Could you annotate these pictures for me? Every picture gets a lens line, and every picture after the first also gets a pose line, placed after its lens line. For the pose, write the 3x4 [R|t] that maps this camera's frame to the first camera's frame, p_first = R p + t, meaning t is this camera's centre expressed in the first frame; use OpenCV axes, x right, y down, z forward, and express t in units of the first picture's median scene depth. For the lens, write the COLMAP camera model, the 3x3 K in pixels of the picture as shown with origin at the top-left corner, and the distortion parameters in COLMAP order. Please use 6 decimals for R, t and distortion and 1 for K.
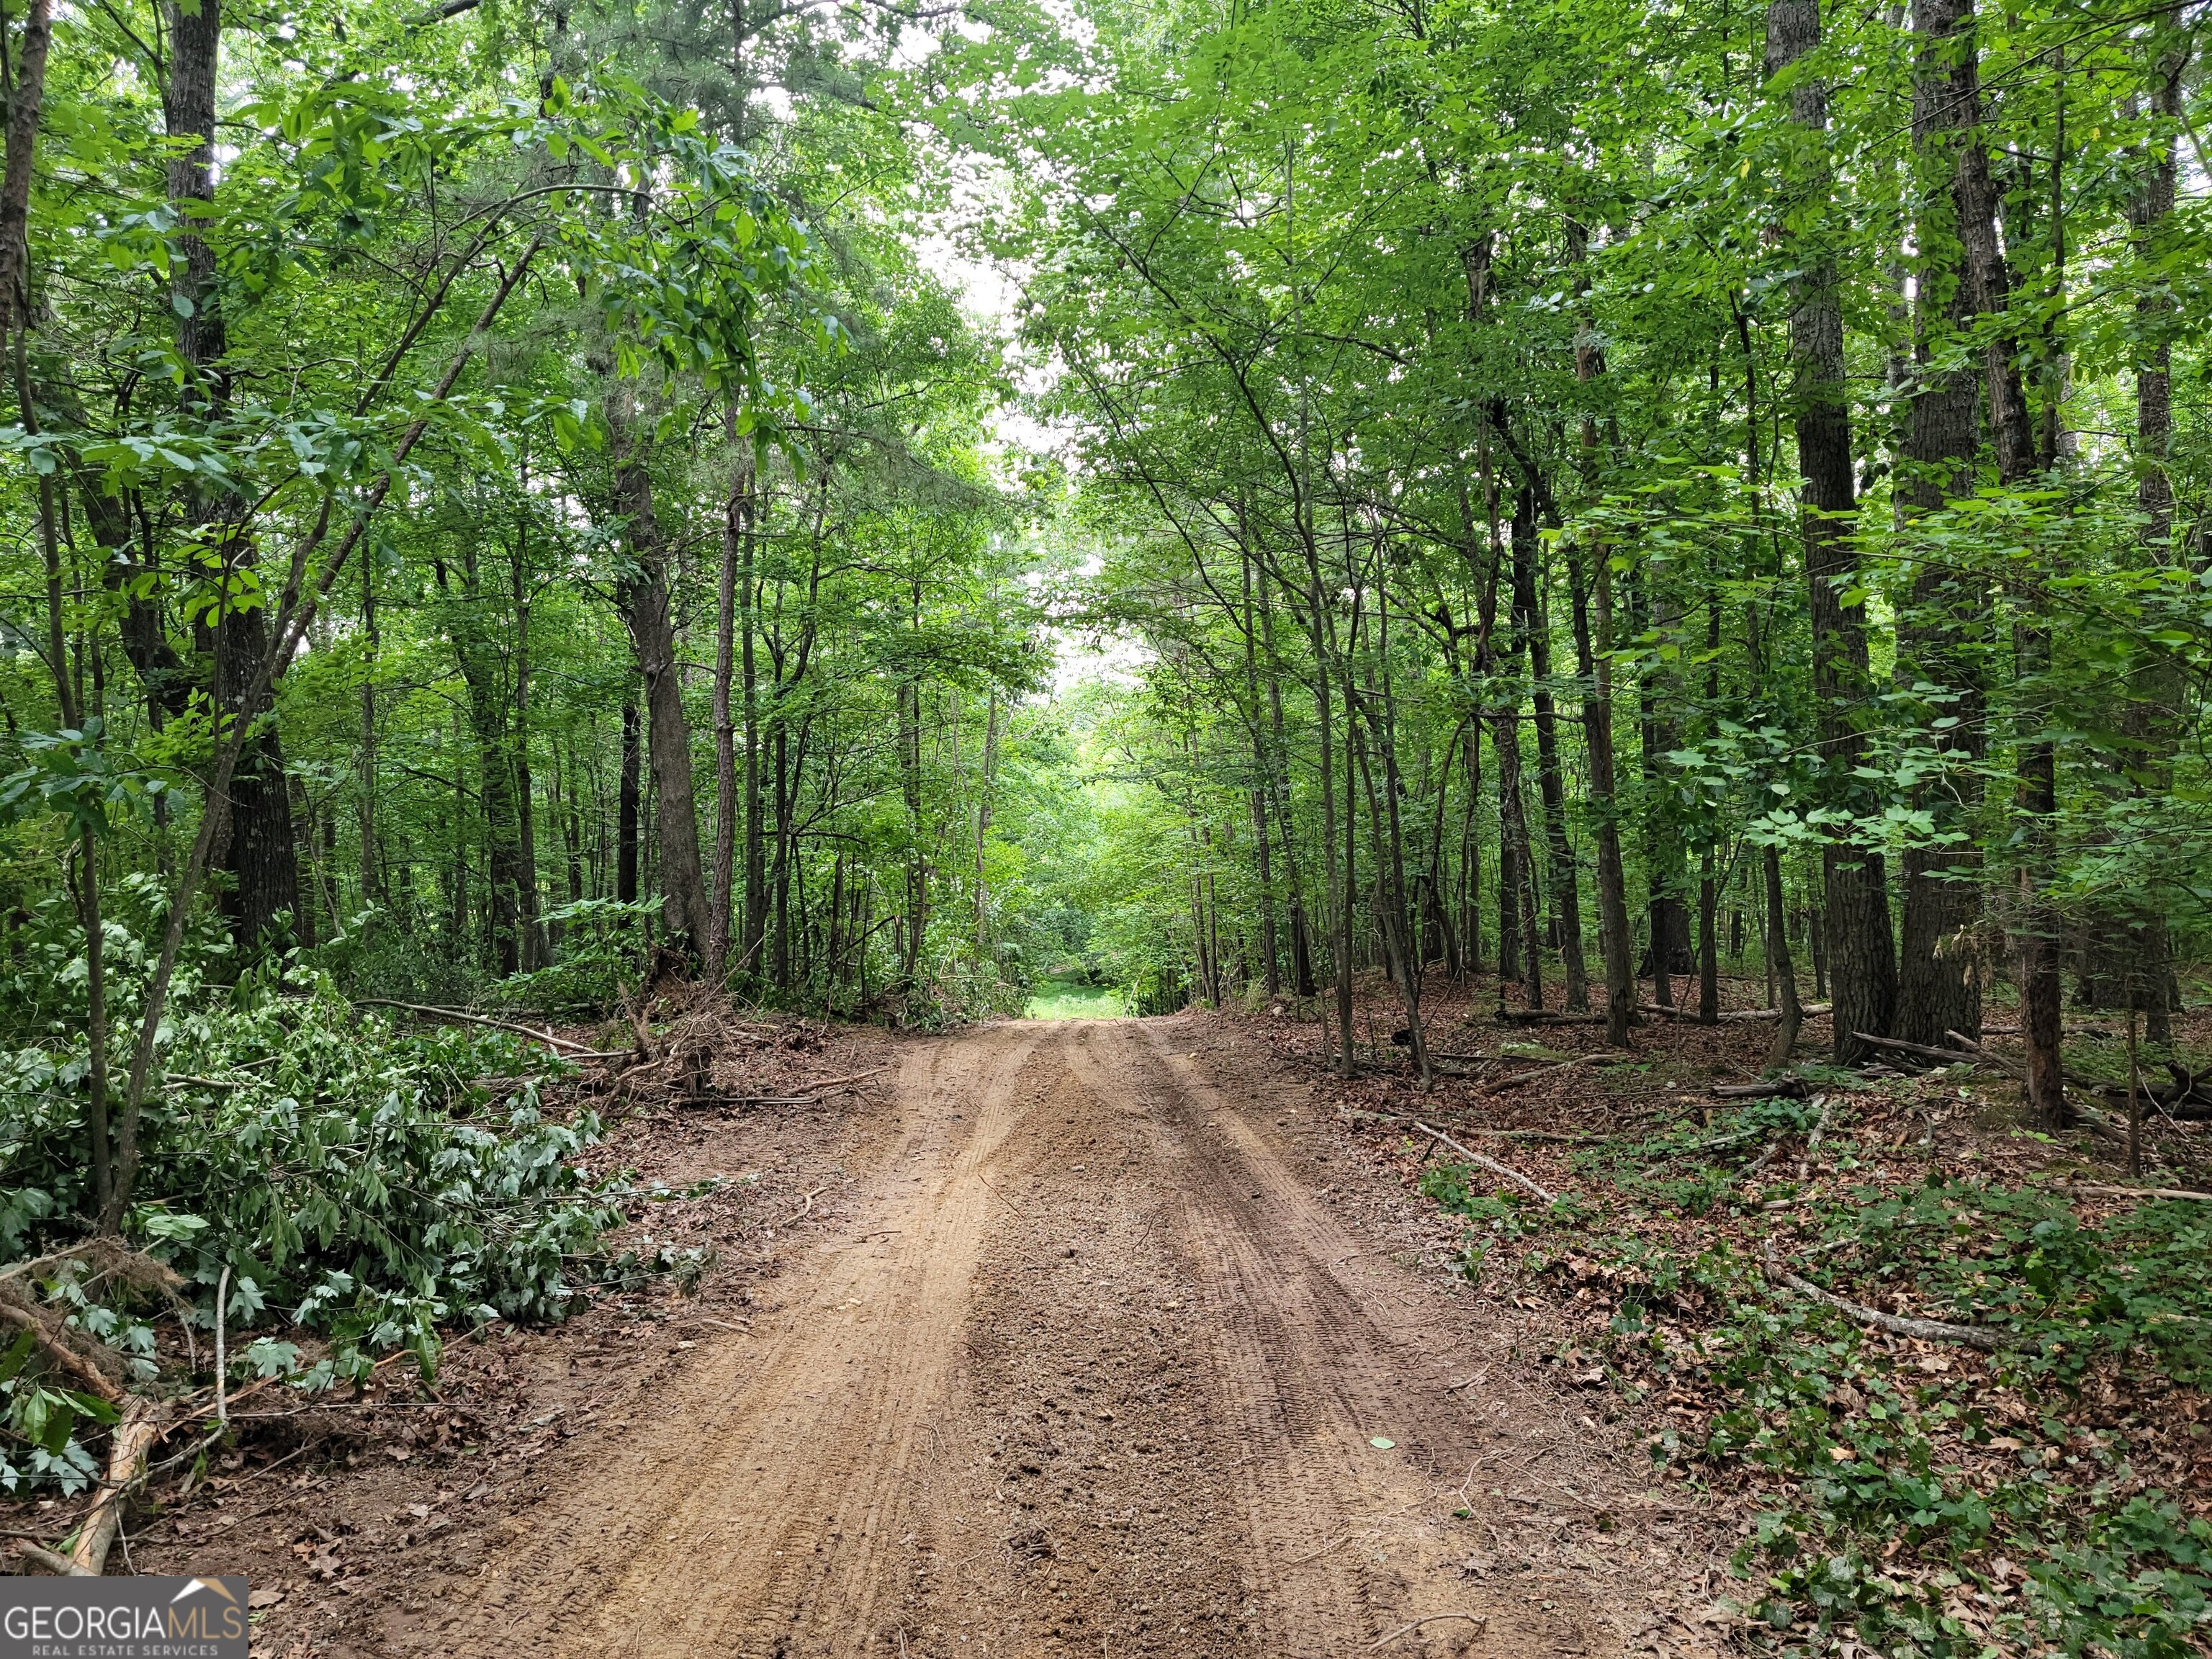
lens RADIAL K [[1683.4, 0, 1106.0], [0, 1683.4, 829.5], [0, 0, 1]] dist [0.048772, -0.052364]
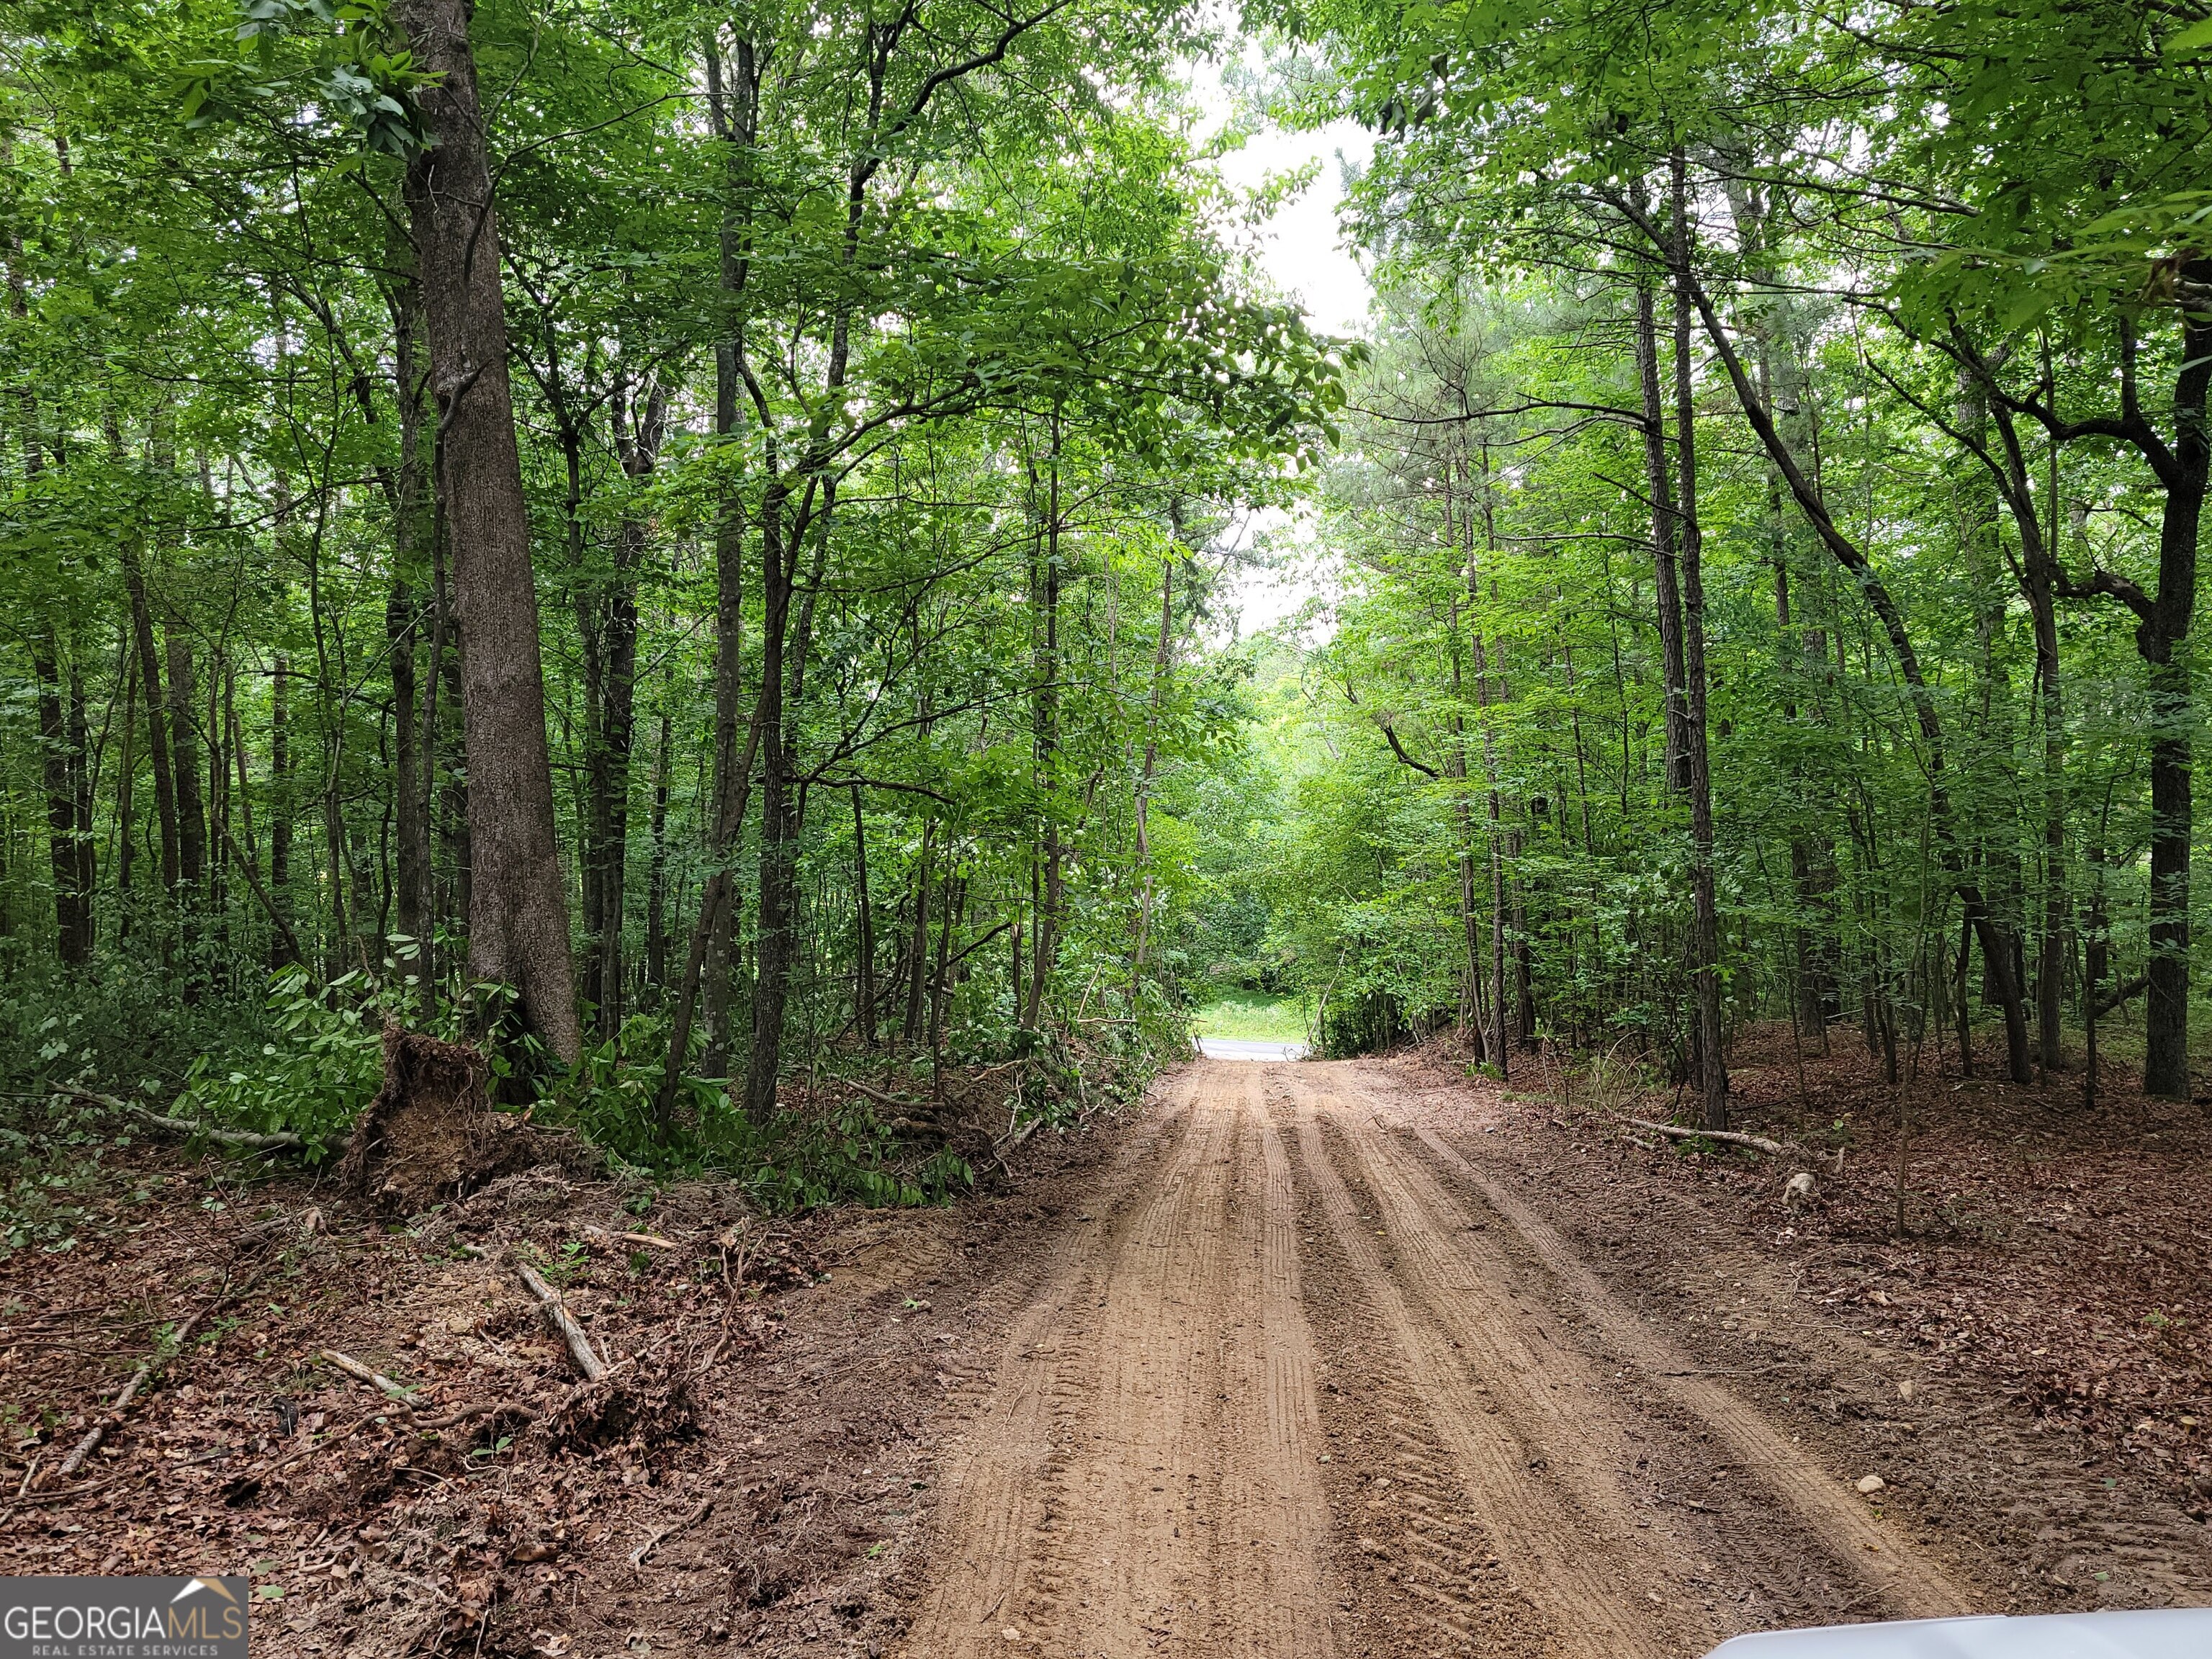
lens RADIAL K [[1683.4, 0, 1106.0], [0, 1683.4, 829.5], [0, 0, 1]] dist [0.048772, -0.052364]
pose [[0.996004, 0.021366, -0.086721, -0.034498], [-0.020466, 0.999727, 0.011252, 0.008072], [0.086938, -0.009432, 0.996169, 0.358803]]
